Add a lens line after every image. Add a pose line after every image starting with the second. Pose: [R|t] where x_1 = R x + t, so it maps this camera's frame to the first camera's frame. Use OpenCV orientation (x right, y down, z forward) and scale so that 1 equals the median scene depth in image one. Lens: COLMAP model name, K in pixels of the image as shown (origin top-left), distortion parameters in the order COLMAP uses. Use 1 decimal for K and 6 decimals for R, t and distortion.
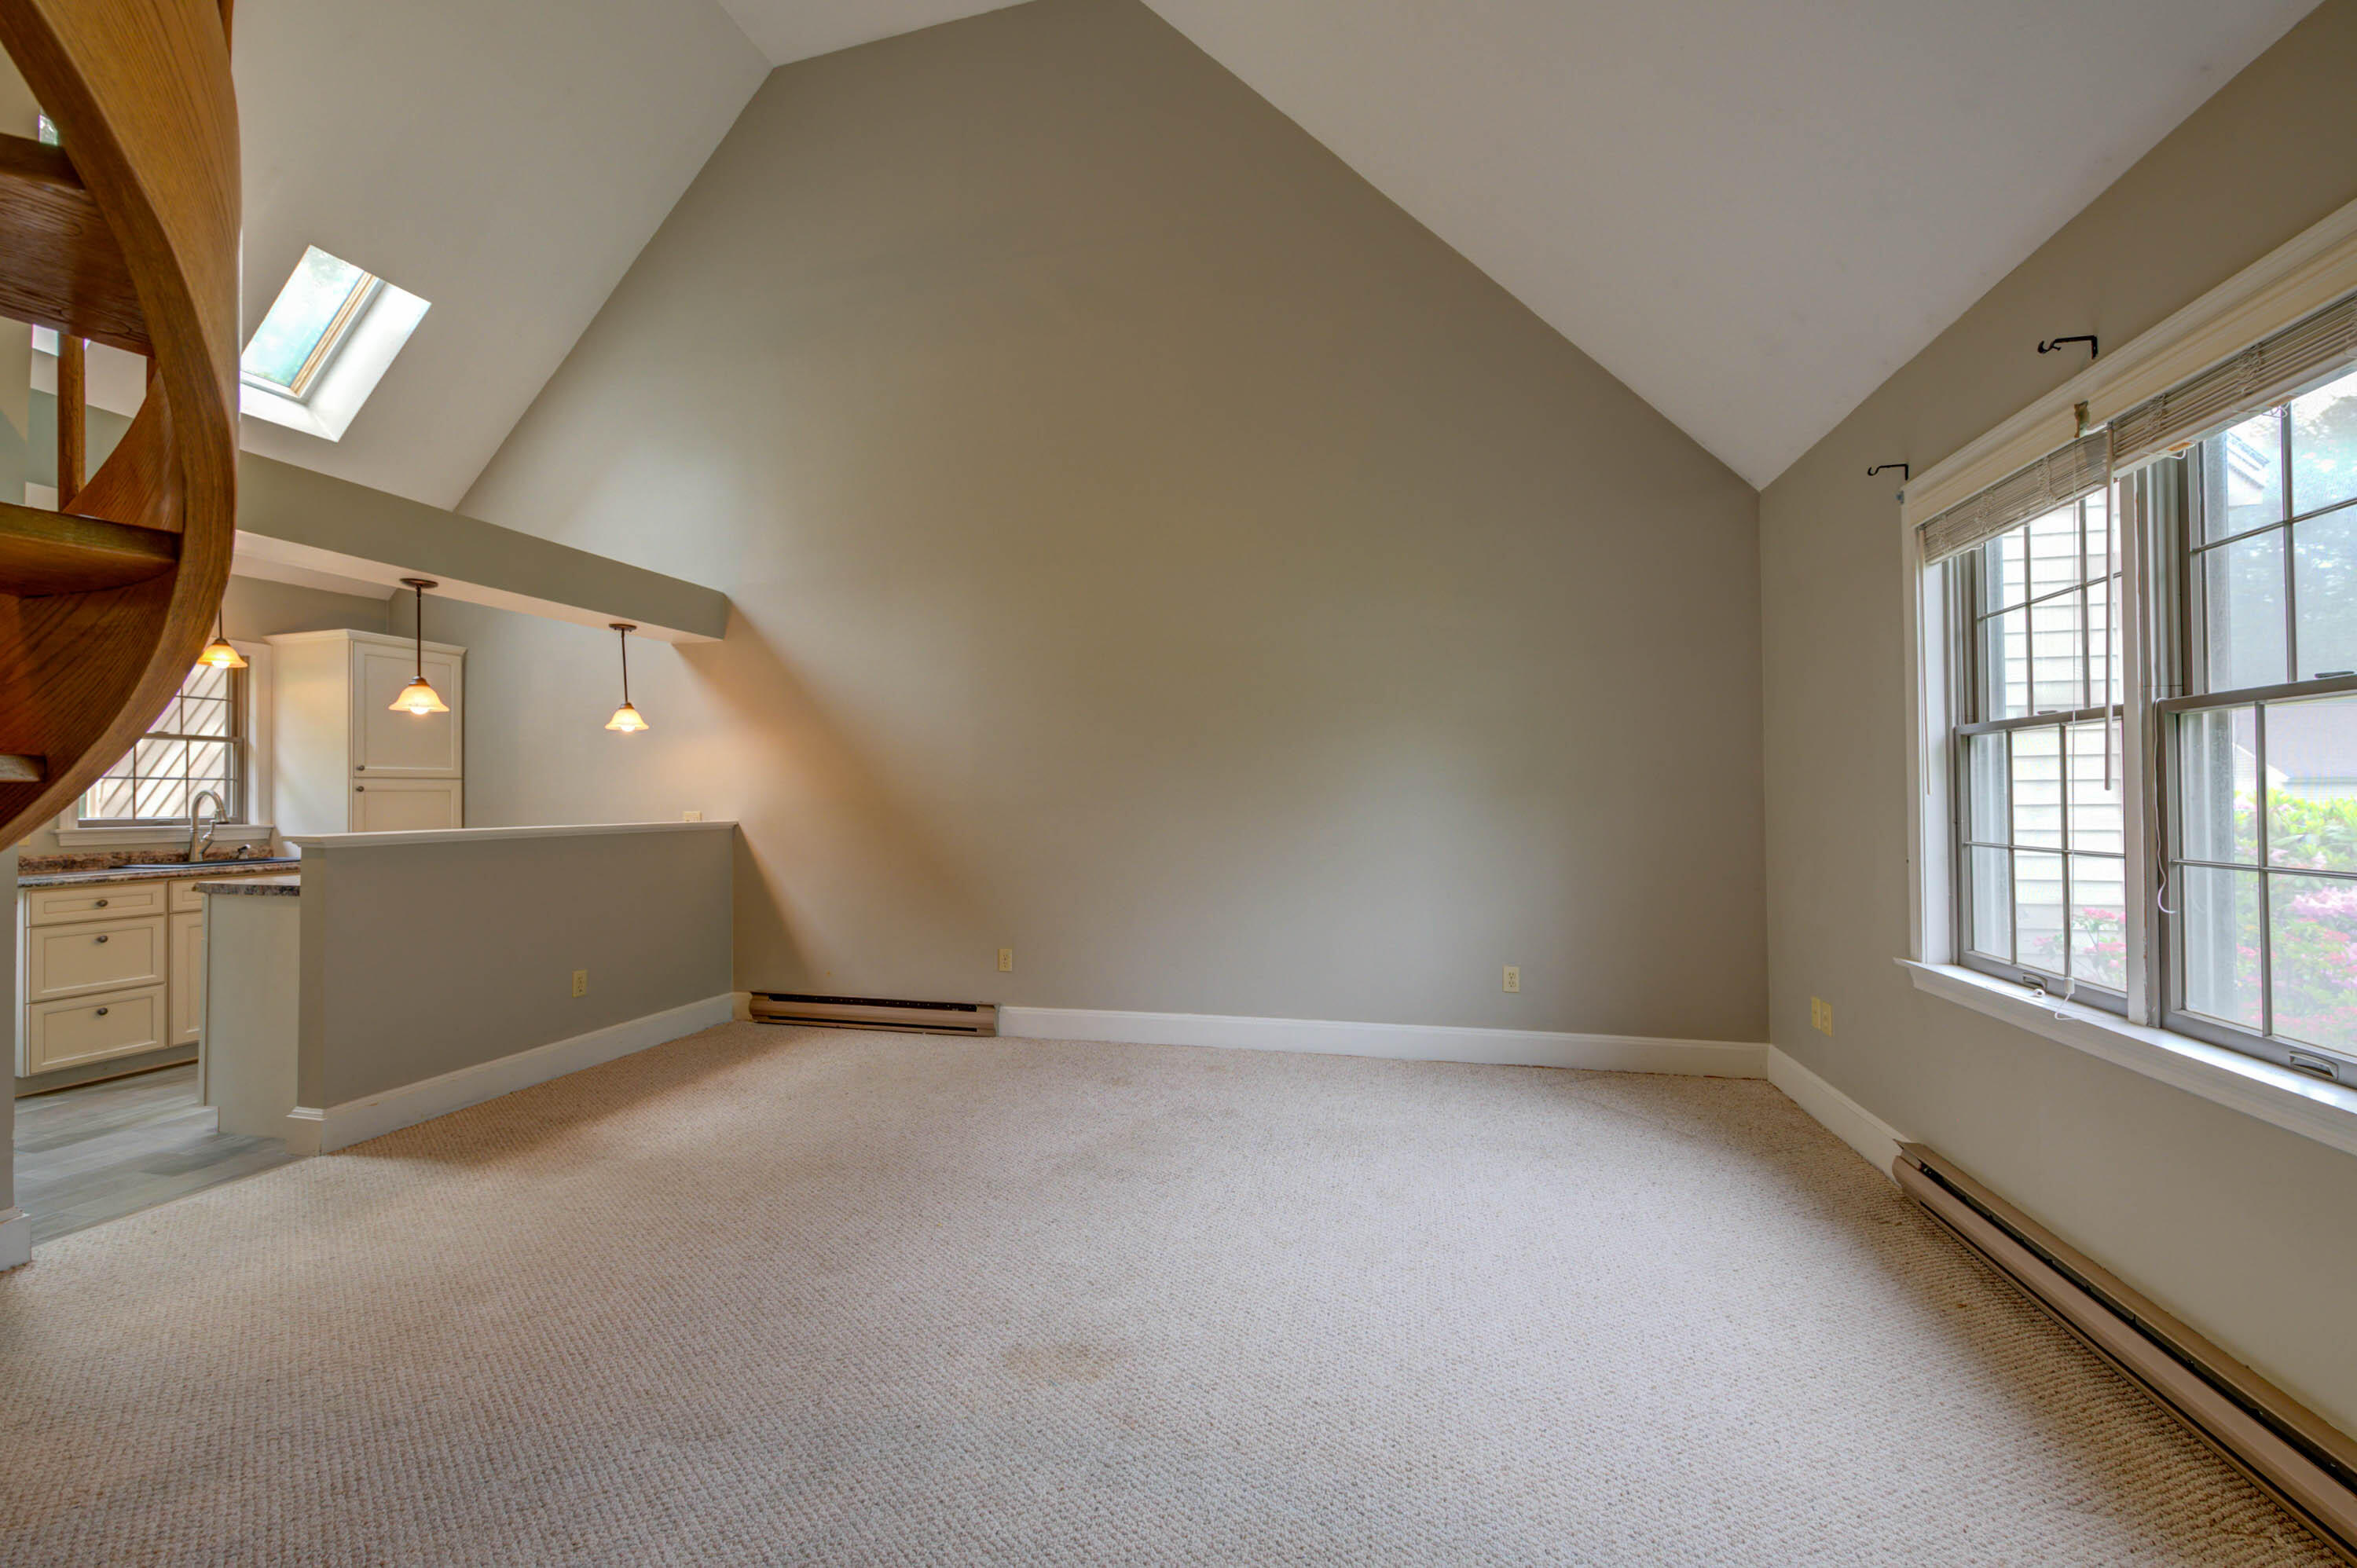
lens RADIAL K [[929.9, 0, 1180.7], [0, 929.9, 778.6], [0, 0, 1]] dist [-0.002100, -0.001779]
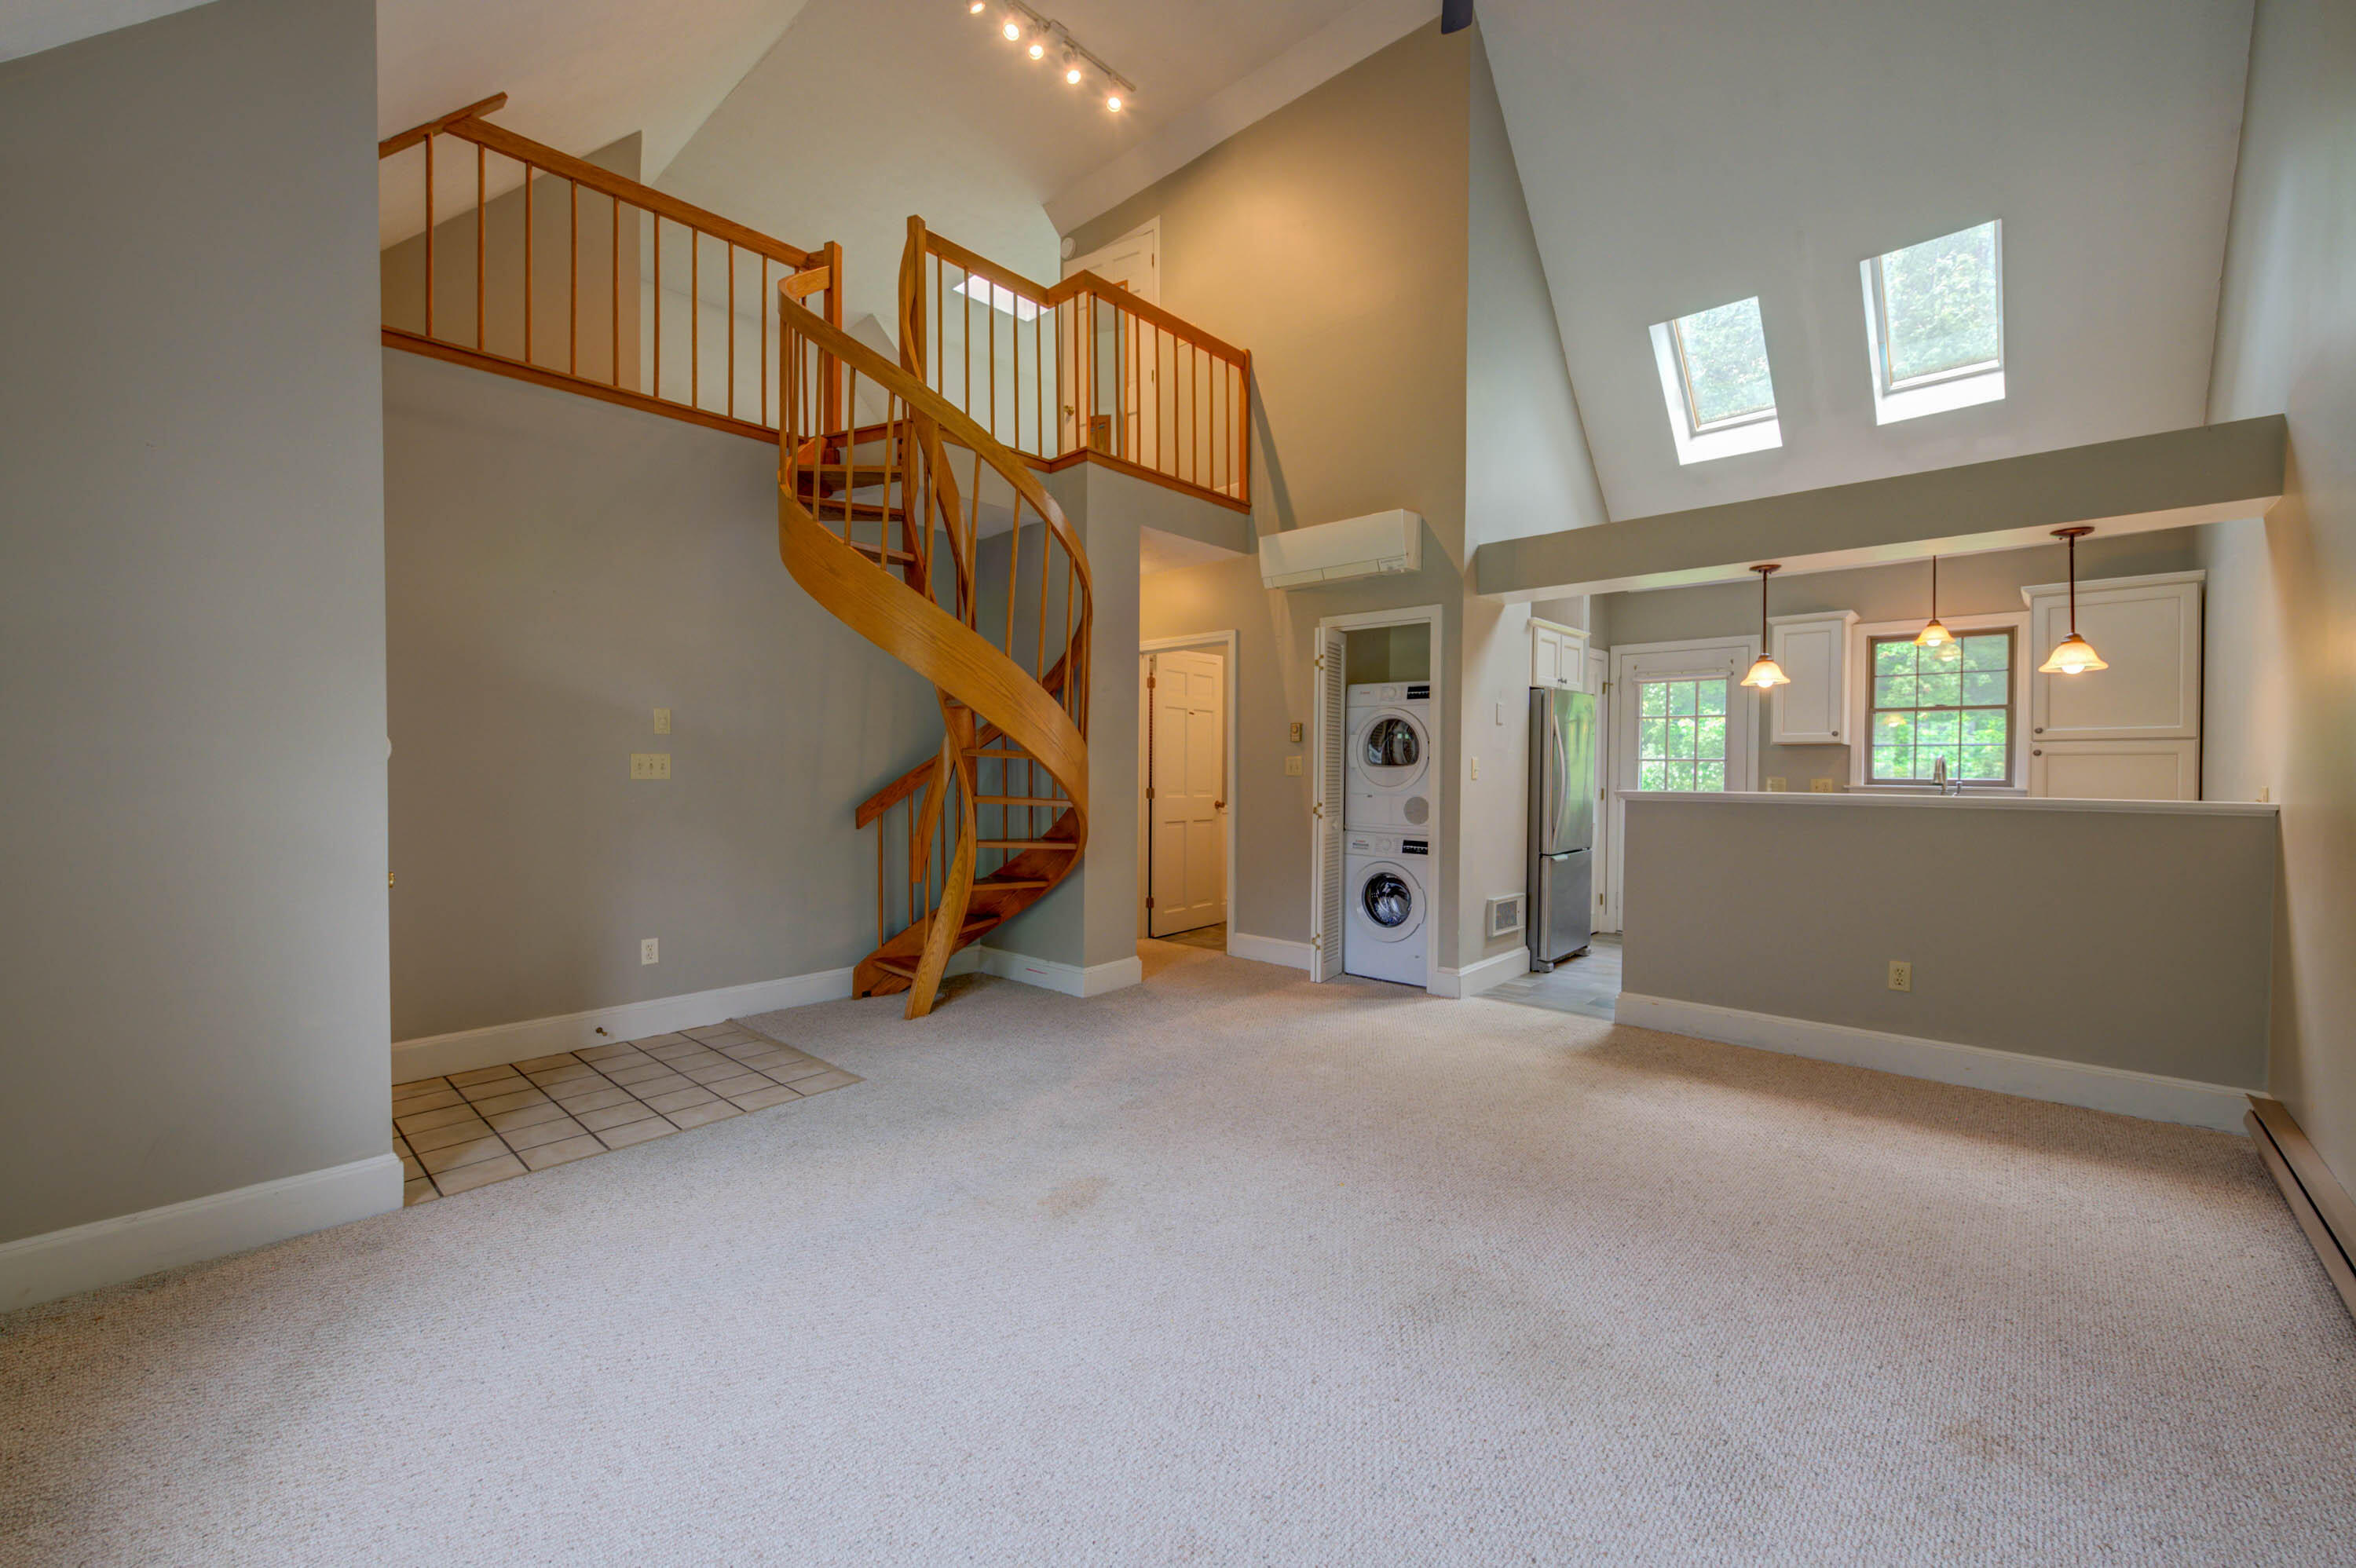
lens RADIAL K [[929.5, 0, 1178.3], [0, 929.5, 782.4], [0, 0, 1]] dist [-0.002100, -0.001779]
pose [[-0.479359, 0.023069, -0.877316, 0.374165], [0.017831, 0.999704, 0.016544, 0.010414], [0.877438, -0.007713, -0.479628, 0.703352]]
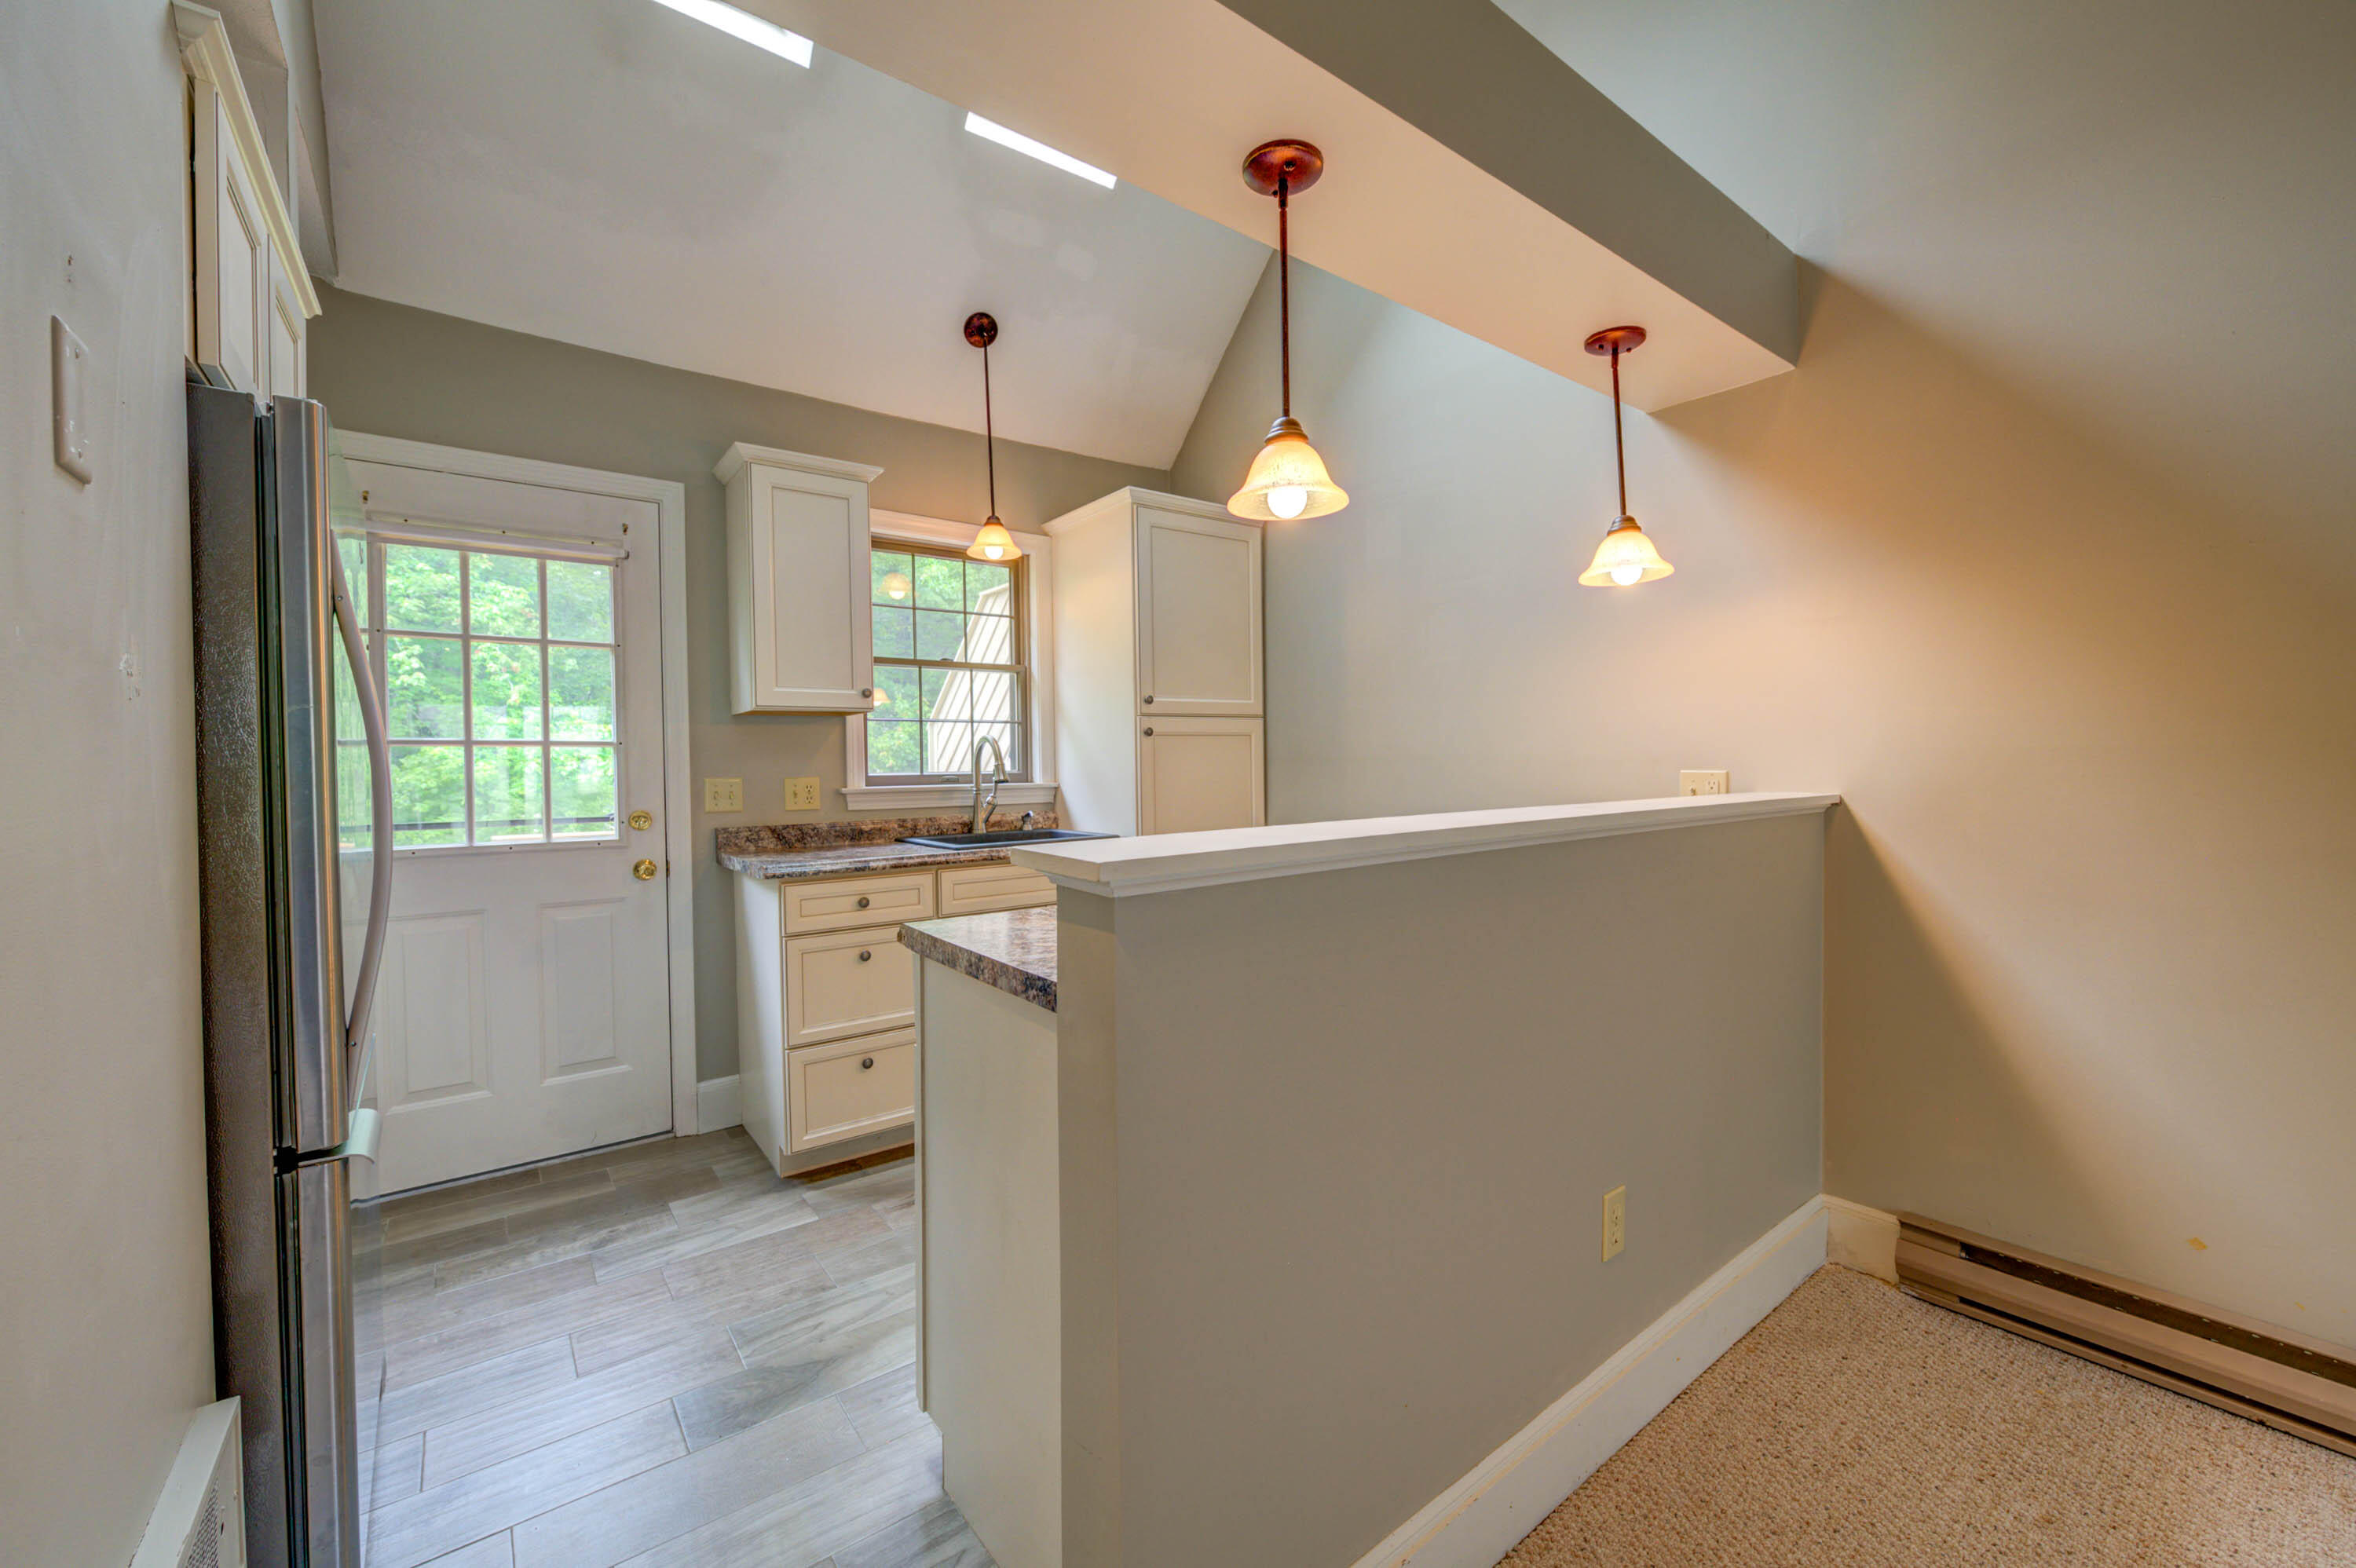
lens RADIAL K [[929.5, 0, 1180.6], [0, 929.5, 781.8], [0, 0, 1]] dist [-0.002100, -0.001779]
pose [[0.784079, 0.016948, -0.620430, -0.471367], [0.015052, 0.998814, 0.046306, 0.016671], [0.620478, -0.045647, 0.782894, 0.511460]]
